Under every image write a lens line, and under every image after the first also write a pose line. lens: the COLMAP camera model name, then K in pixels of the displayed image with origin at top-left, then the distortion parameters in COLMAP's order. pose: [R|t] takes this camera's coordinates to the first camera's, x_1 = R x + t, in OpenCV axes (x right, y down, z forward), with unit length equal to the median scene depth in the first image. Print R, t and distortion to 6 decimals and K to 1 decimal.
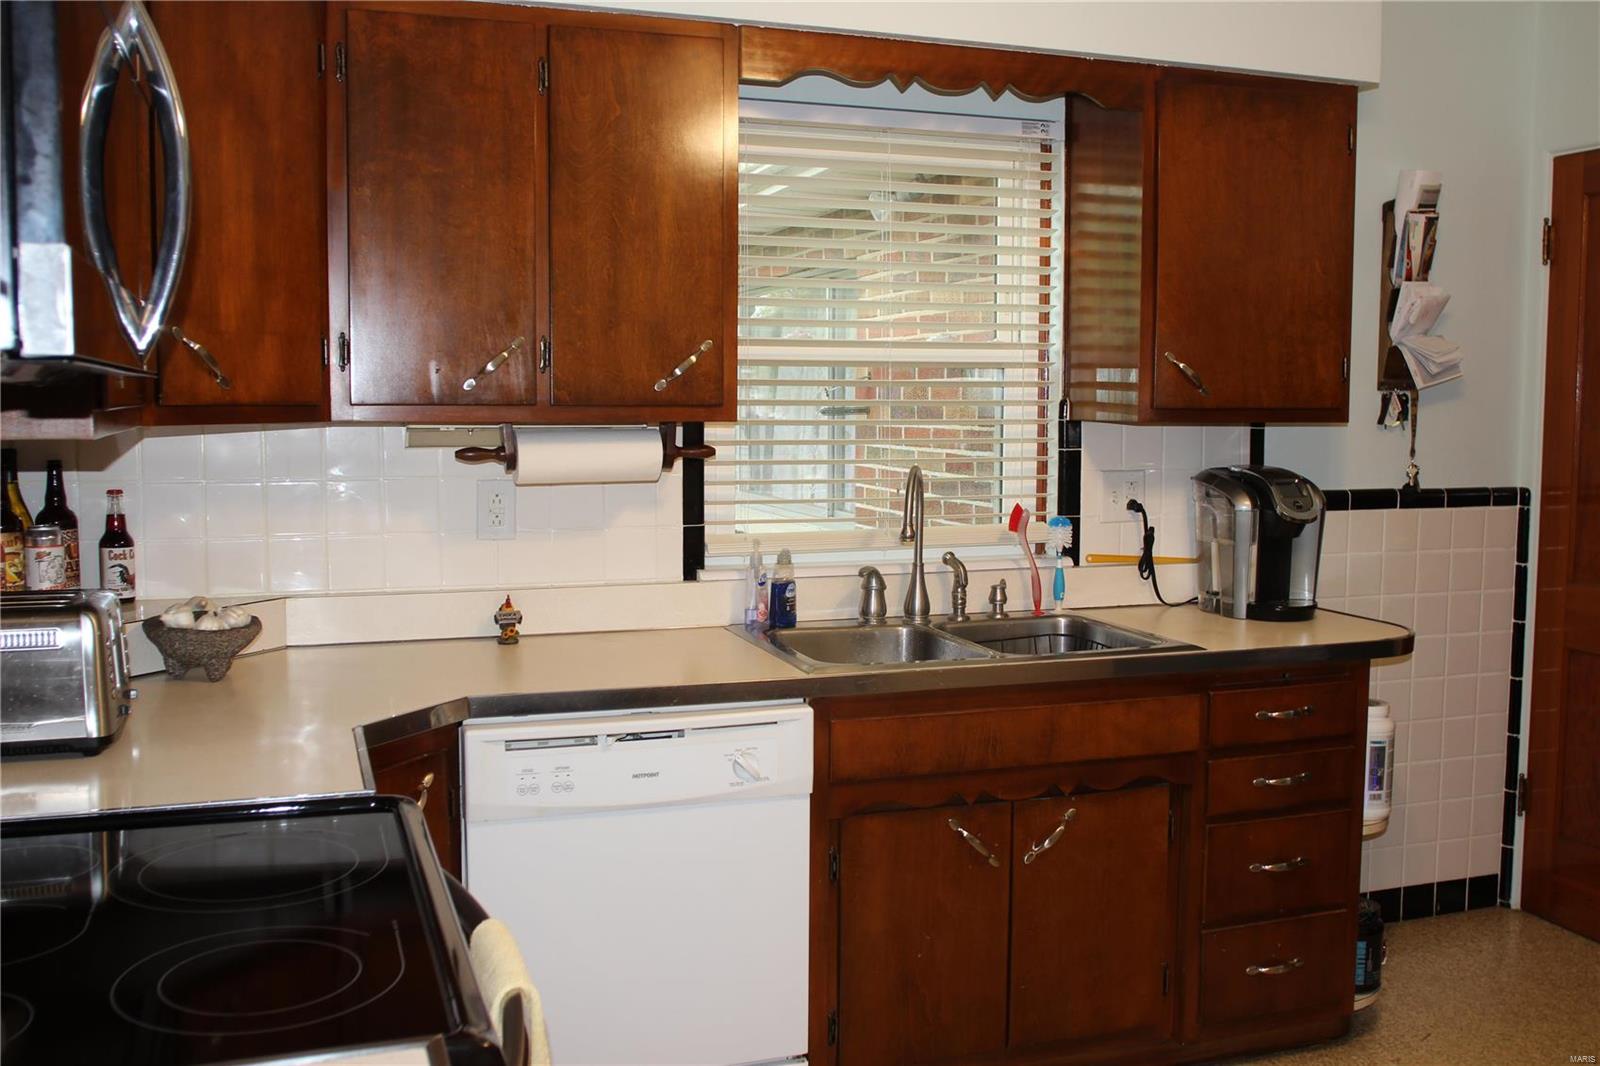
lens RADIAL K [[1476.8, 0, 816.2], [0, 1476.8, 525.9], [0, 0, 1]] dist [-0.079002, 0.065096]
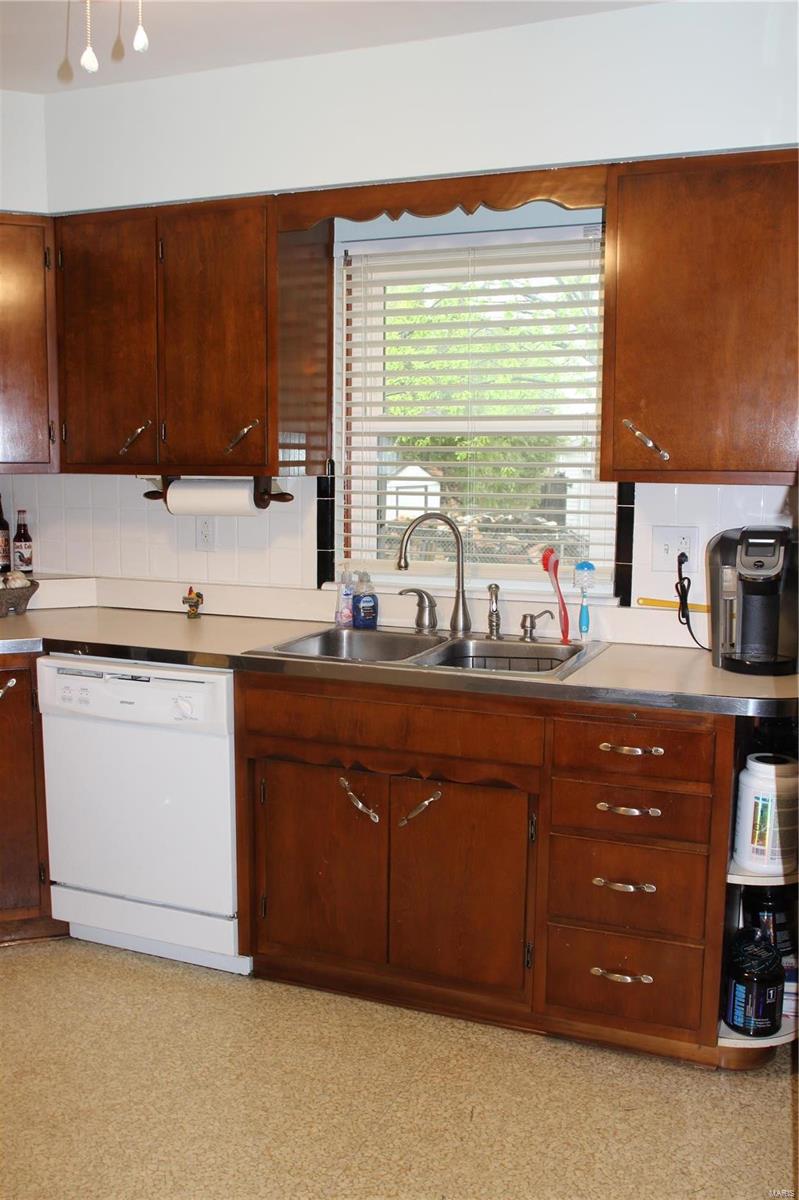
lens RADIAL K [[1107.6, 0, 402.4], [0, 1107.6, 608.9], [0, 0, 1]] dist [-0.079002, 0.065096]
pose [[0.744994, 0.091332, -0.660789, 0.657689], [-0.061698, 0.995771, 0.068072, -0.020457], [0.664212, -0.009943, 0.747479, 0.246079]]
